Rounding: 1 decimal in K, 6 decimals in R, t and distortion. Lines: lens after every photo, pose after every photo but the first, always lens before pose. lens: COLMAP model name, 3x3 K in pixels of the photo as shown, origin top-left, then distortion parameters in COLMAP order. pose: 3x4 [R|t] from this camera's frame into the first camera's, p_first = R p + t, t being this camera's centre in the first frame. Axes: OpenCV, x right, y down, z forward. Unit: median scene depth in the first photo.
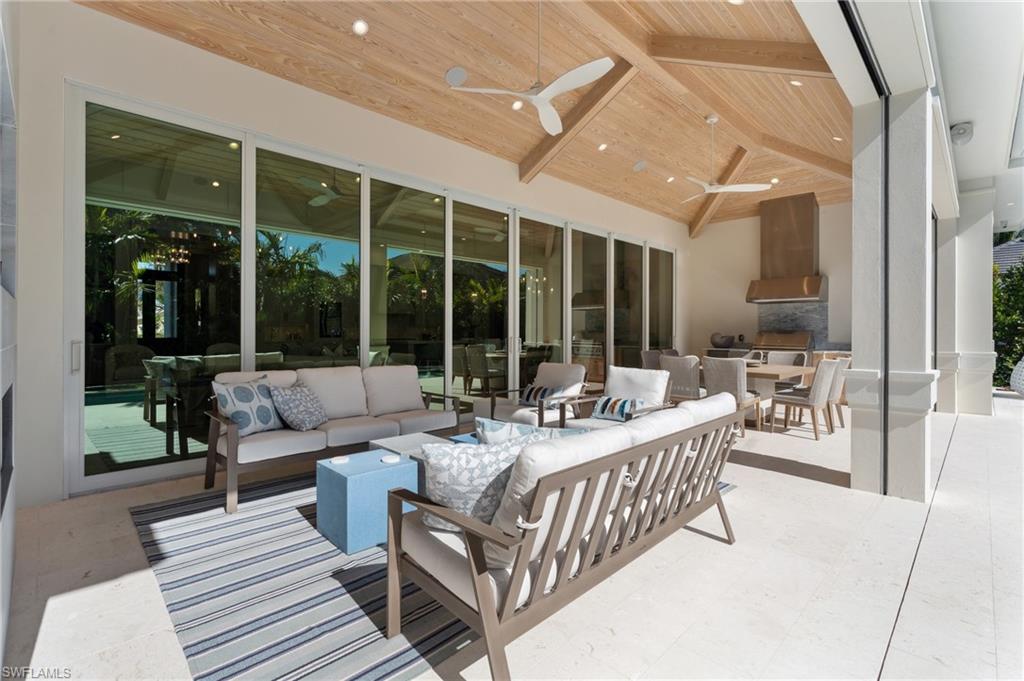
lens RADIAL K [[476.0, 0, 512.0], [0, 476.0, 340.5], [0, 0, 1]] dist [-0.001352, -0.000017]
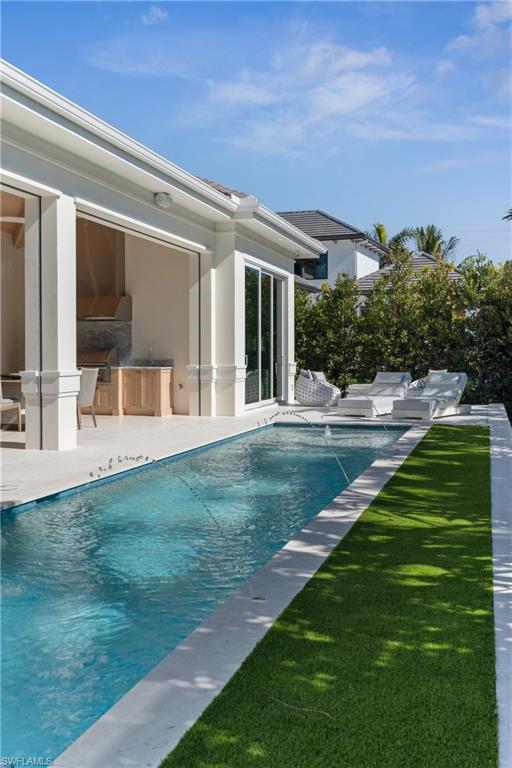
lens RADIAL K [[765.5, 0, 256.0], [0, 765.5, 384.0], [0, 0, 1]] dist [-0.187336, -0.002707]
pose [[0.884603, -0.023467, 0.465754, 0.222300], [0.014815, 0.999643, 0.022230, 0.053811], [-0.466109, -0.012765, 0.884635, -1.300596]]
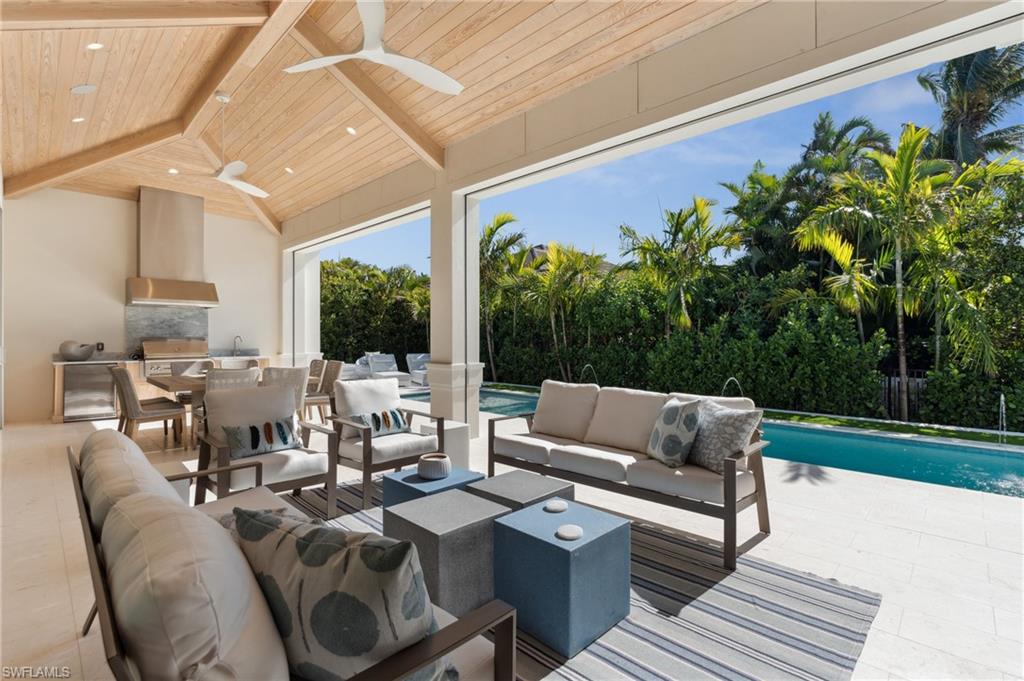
lens RADIAL K [[477.0, 0, 507.2], [0, 477.0, 333.7], [0, 0, 1]] dist [-0.001436, -0.000071]
pose [[-0.037368, 0.002394, 0.999299, -0.752132], [0.017715, 0.999842, -0.001733, -0.030945], [-0.999145, 0.017638, -0.037405, 0.788618]]
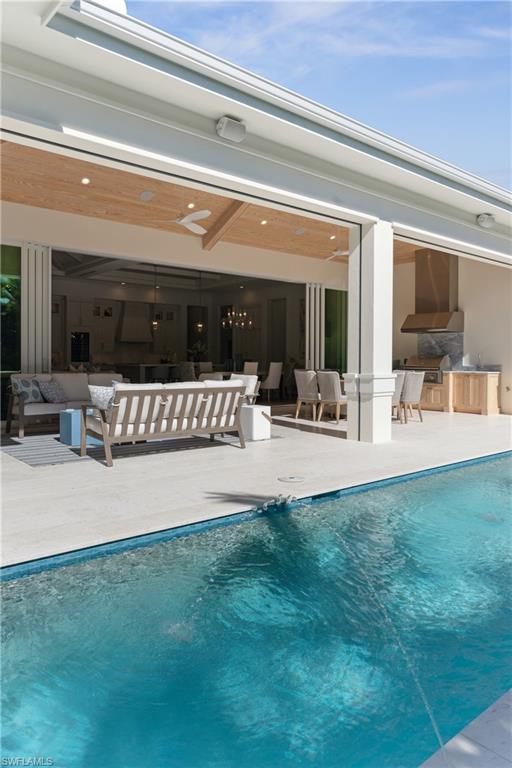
lens RADIAL K [[560.2, 0, 256.0], [0, 560.2, 384.0], [0, 0, 1]] dist [-0.018145, 0.000975]
pose [[0.996573, 0.004510, -0.082598, 0.485755], [-0.002722, 0.999760, 0.021747, 0.050816], [0.082677, -0.021448, 0.996346, -1.028530]]
